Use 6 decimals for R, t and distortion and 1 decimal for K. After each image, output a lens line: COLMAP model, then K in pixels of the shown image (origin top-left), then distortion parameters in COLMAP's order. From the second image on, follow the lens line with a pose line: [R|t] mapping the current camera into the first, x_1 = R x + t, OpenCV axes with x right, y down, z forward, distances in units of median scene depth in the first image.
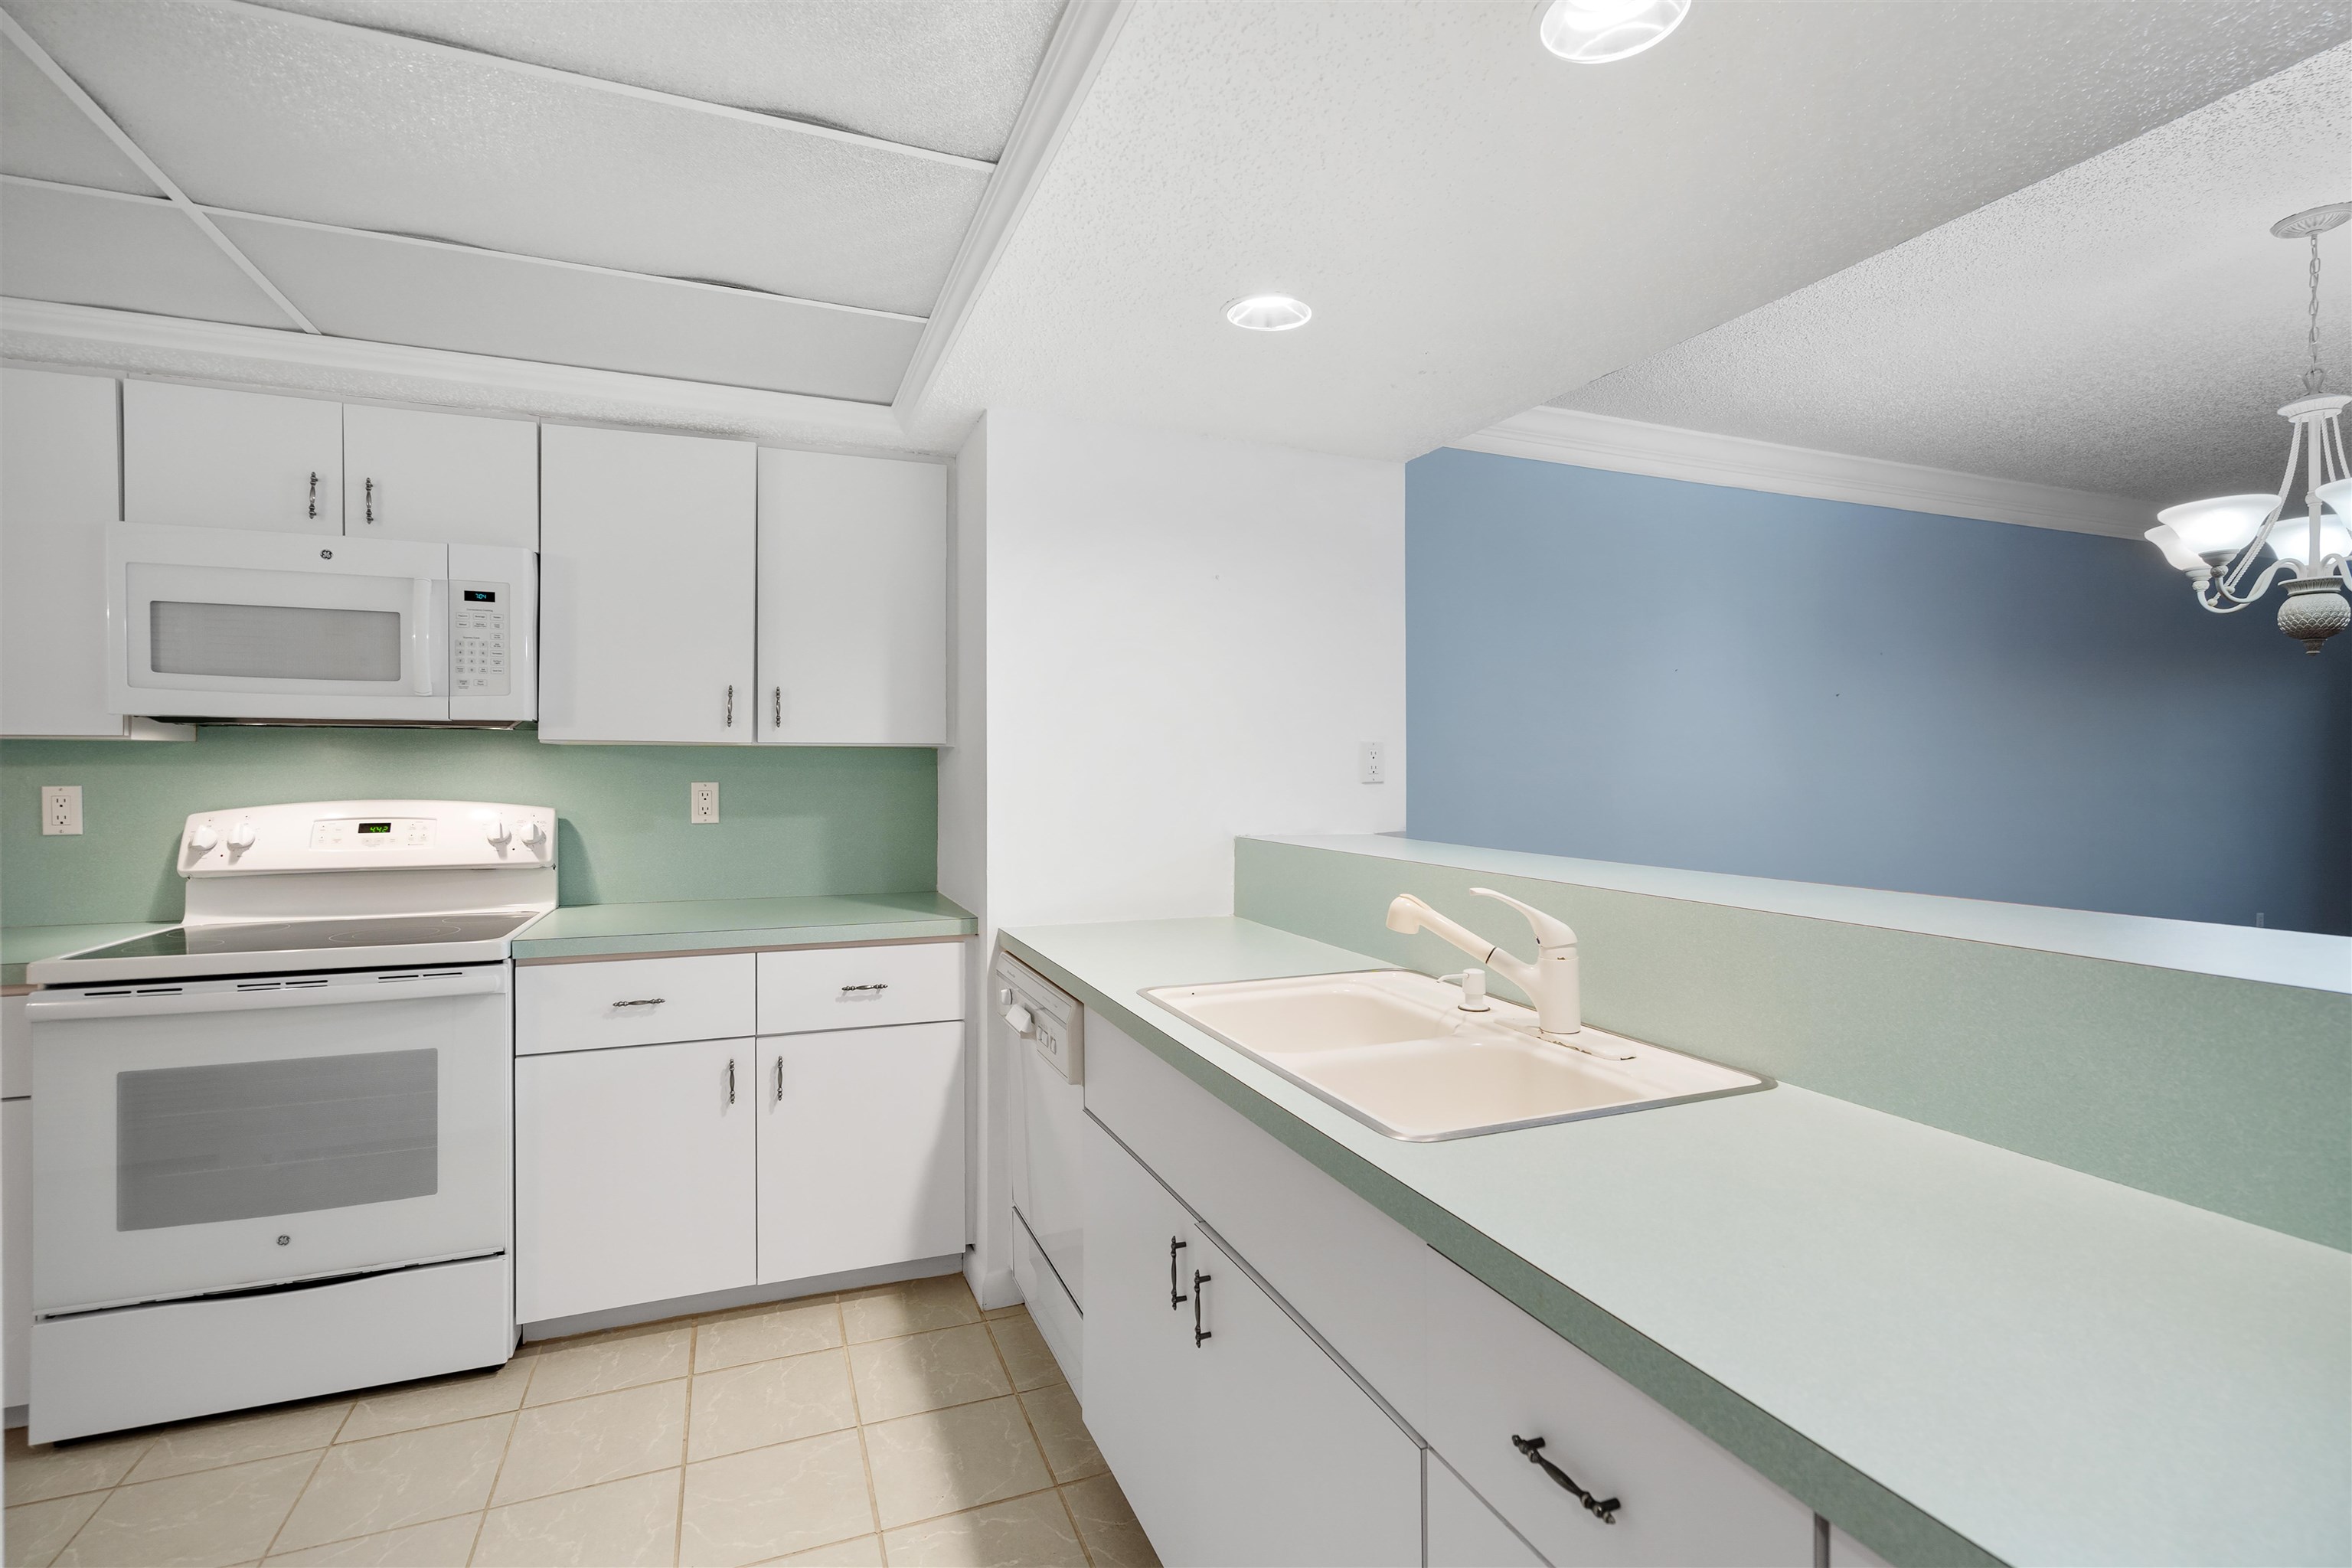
lens RADIAL K [[1077.6, 0, 1181.0], [0, 1077.6, 773.8], [0, 0, 1]] dist [-0.001116, -0.000352]
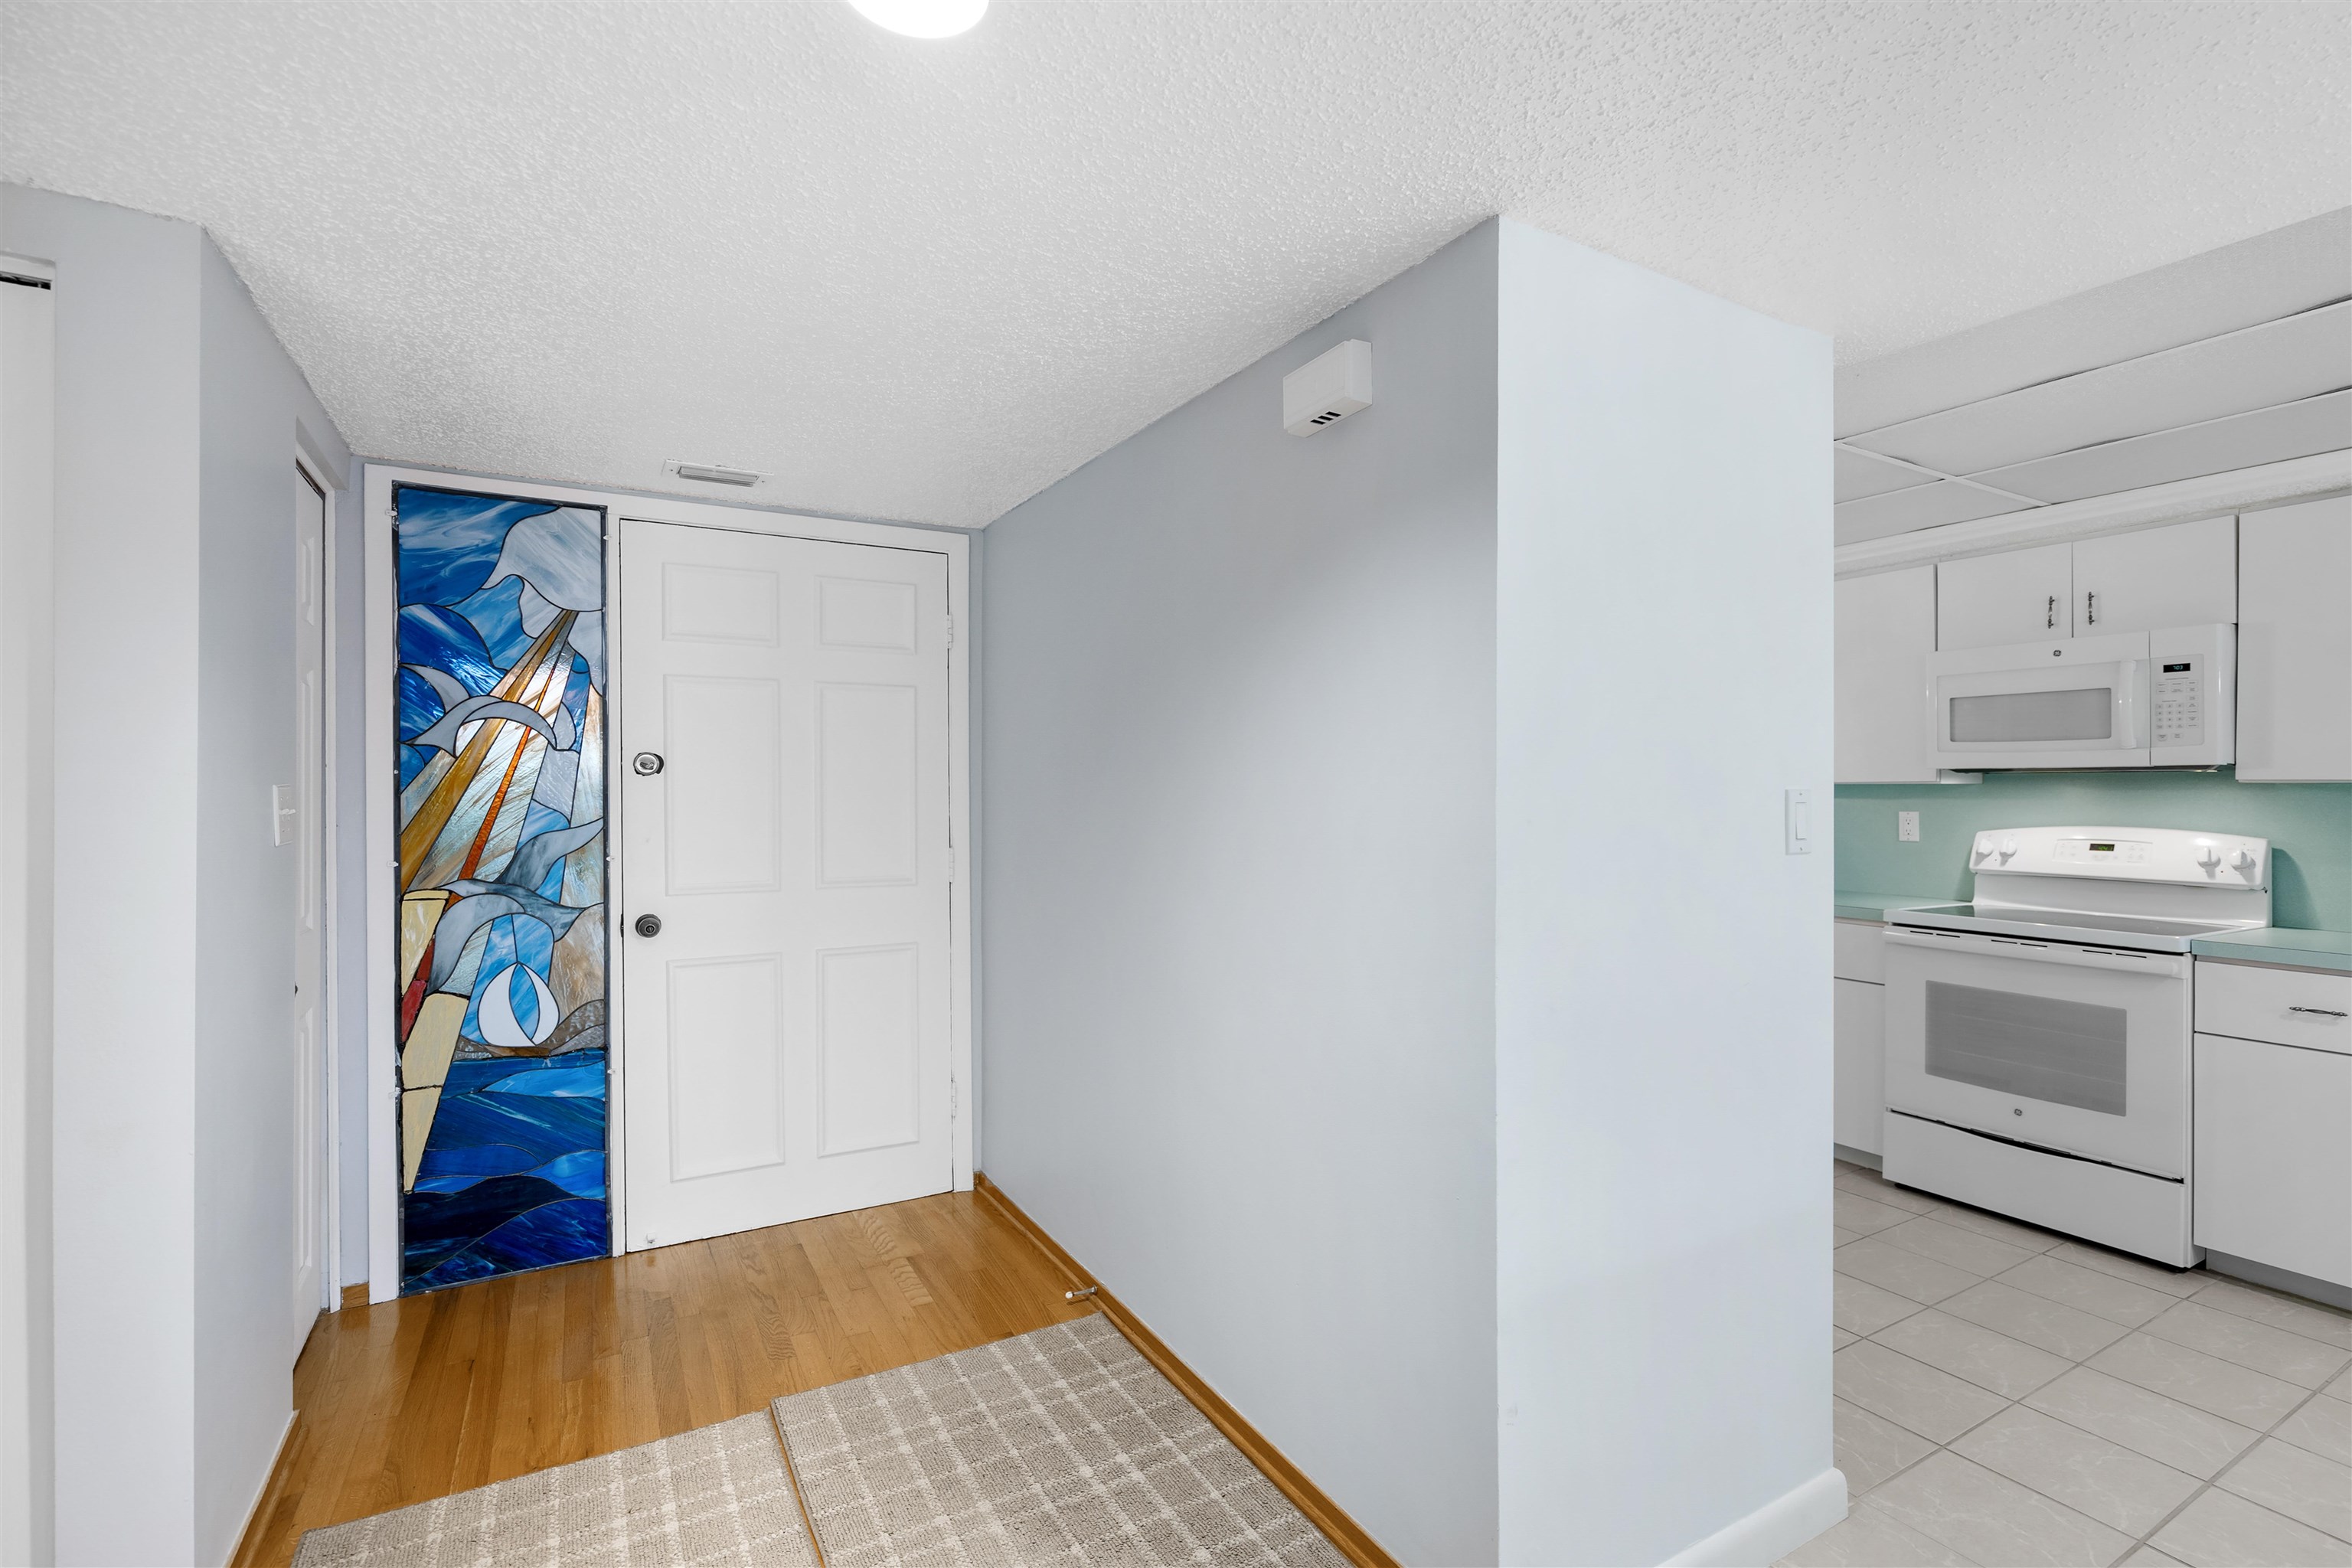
lens RADIAL K [[1074.4, 0, 1173.4], [0, 1074.4, 787.6], [0, 0, 1]] dist [-0.000711, -0.000414]
pose [[0.130486, -0.005359, -0.991436, 0.446085], [-0.011648, 0.999908, -0.006938, -0.001134], [0.991382, 0.012454, 0.130412, -0.334246]]
